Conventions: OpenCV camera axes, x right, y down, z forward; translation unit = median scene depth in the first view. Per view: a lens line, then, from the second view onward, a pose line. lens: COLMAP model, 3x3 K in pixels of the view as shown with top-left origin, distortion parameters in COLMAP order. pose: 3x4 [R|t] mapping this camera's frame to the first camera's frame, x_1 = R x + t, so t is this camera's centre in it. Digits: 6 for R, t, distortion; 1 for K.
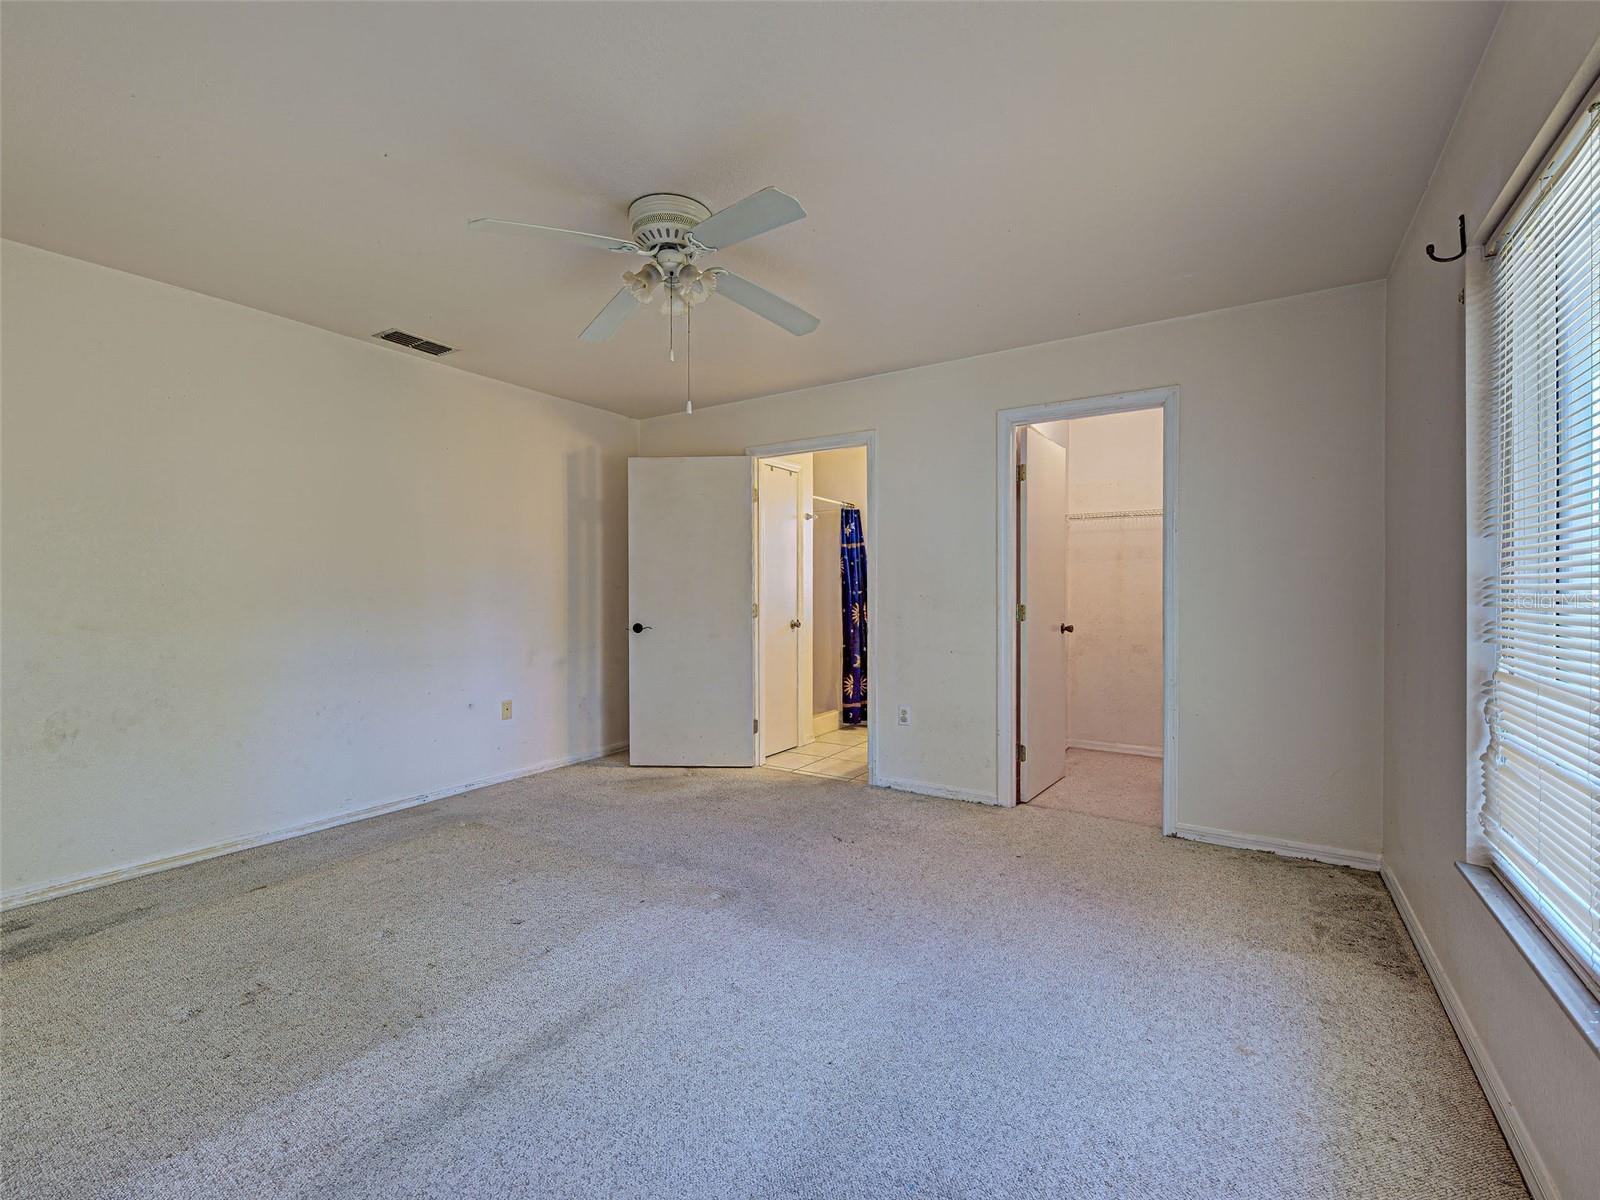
lens RADIAL K [[694.9, 0, 779.9], [0, 694.9, 598.6], [0, 0, 1]] dist [0.007413, -0.004509]
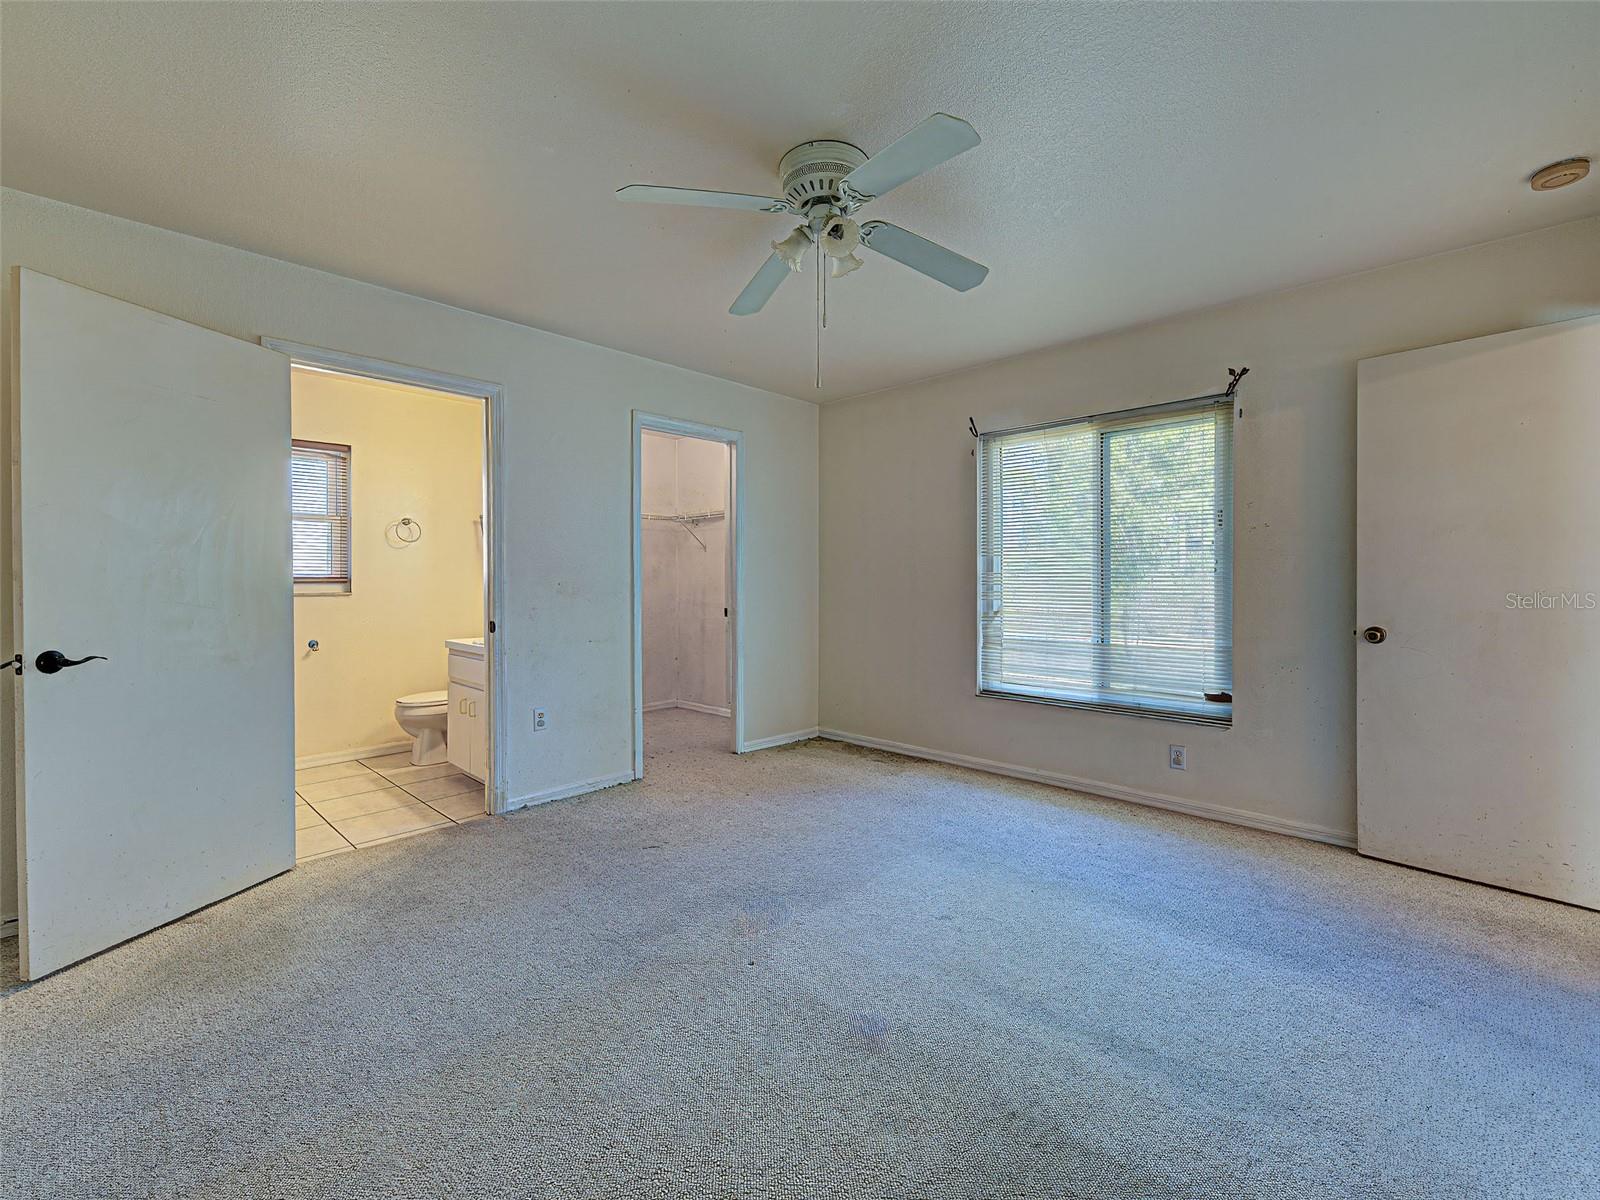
lens RADIAL K [[694.9, 0, 799.5], [0, 694.9, 576.7], [0, 0, 1]] dist [0.007413, -0.004509]
pose [[0.180728, 0.002178, 0.983531, -0.656041], [0.010650, 0.999935, -0.004171, -0.006537], [-0.983475, 0.011229, 0.180693, 0.528181]]
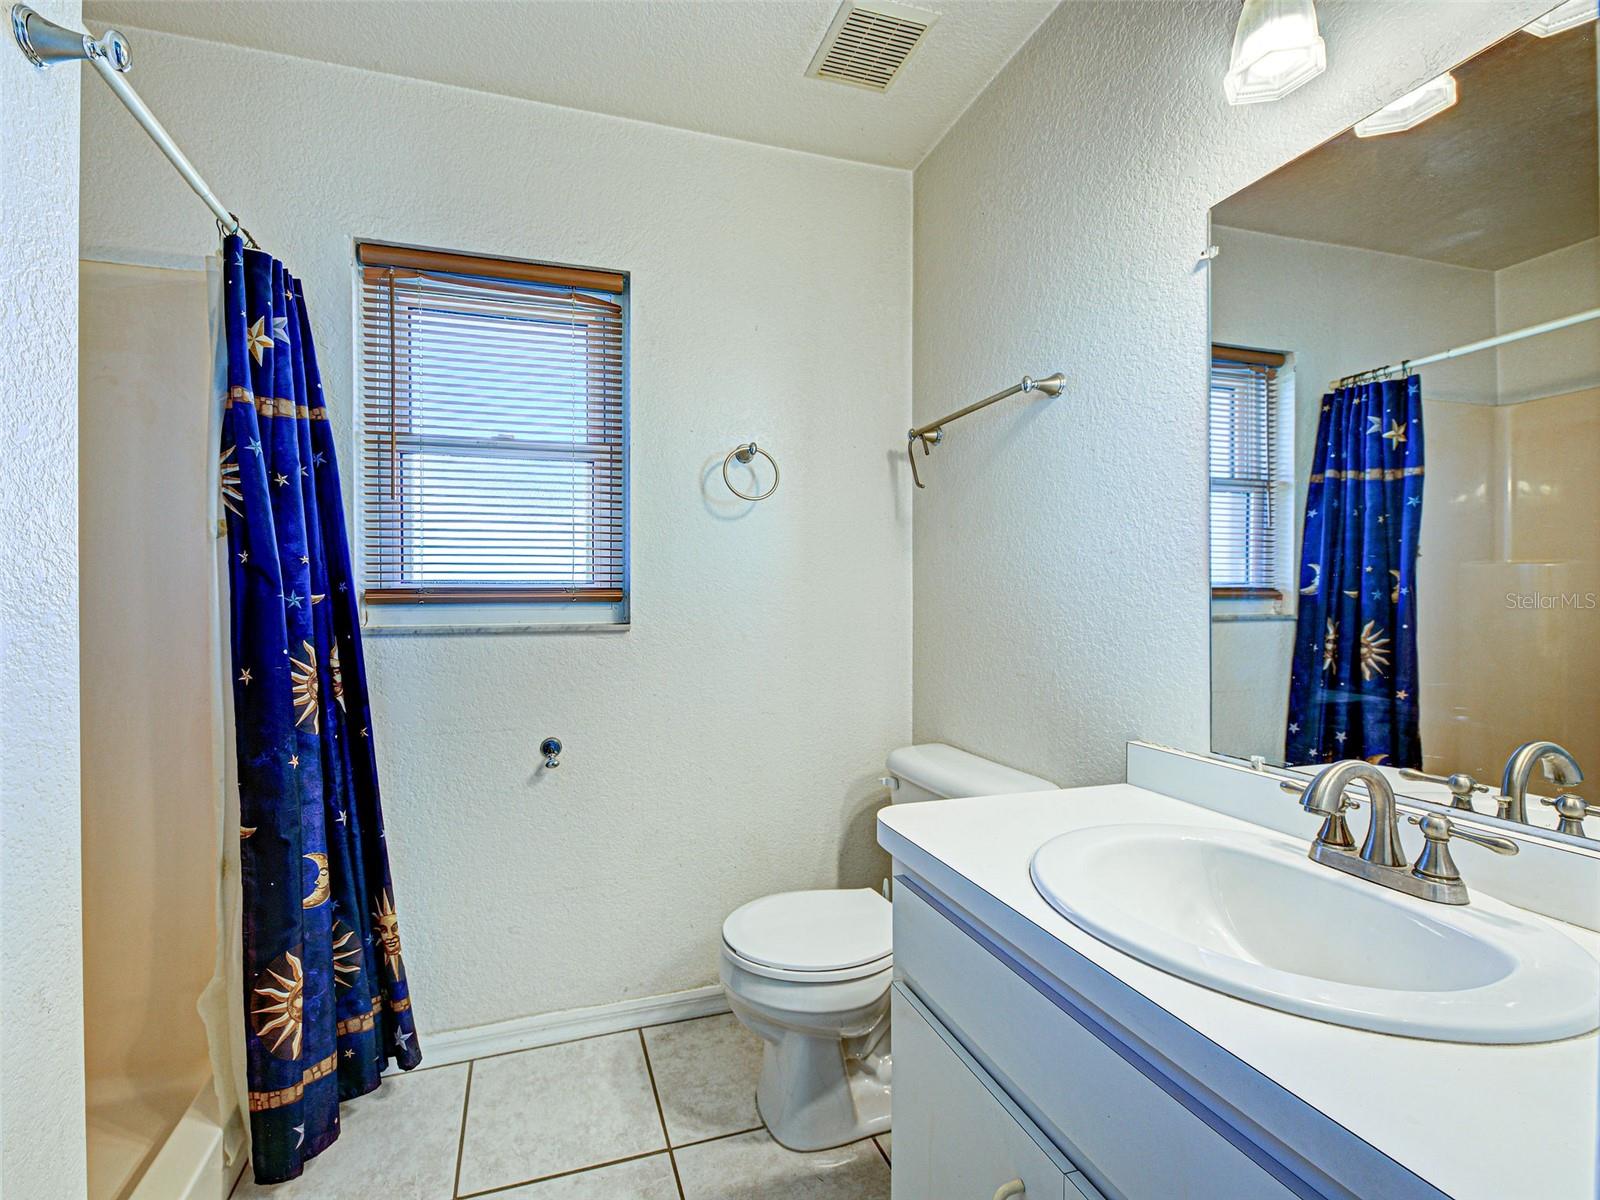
lens RADIAL K [[694.9, 0, 787.5], [0, 694.9, 594.6], [0, 0, 1]] dist [0.007413, -0.004509]
pose [[0.645953, -0.008373, 0.763331, 0.048183], [0.009072, 0.999953, 0.003291, -0.014463], [-0.763323, 0.004799, 0.645999, 1.072935]]
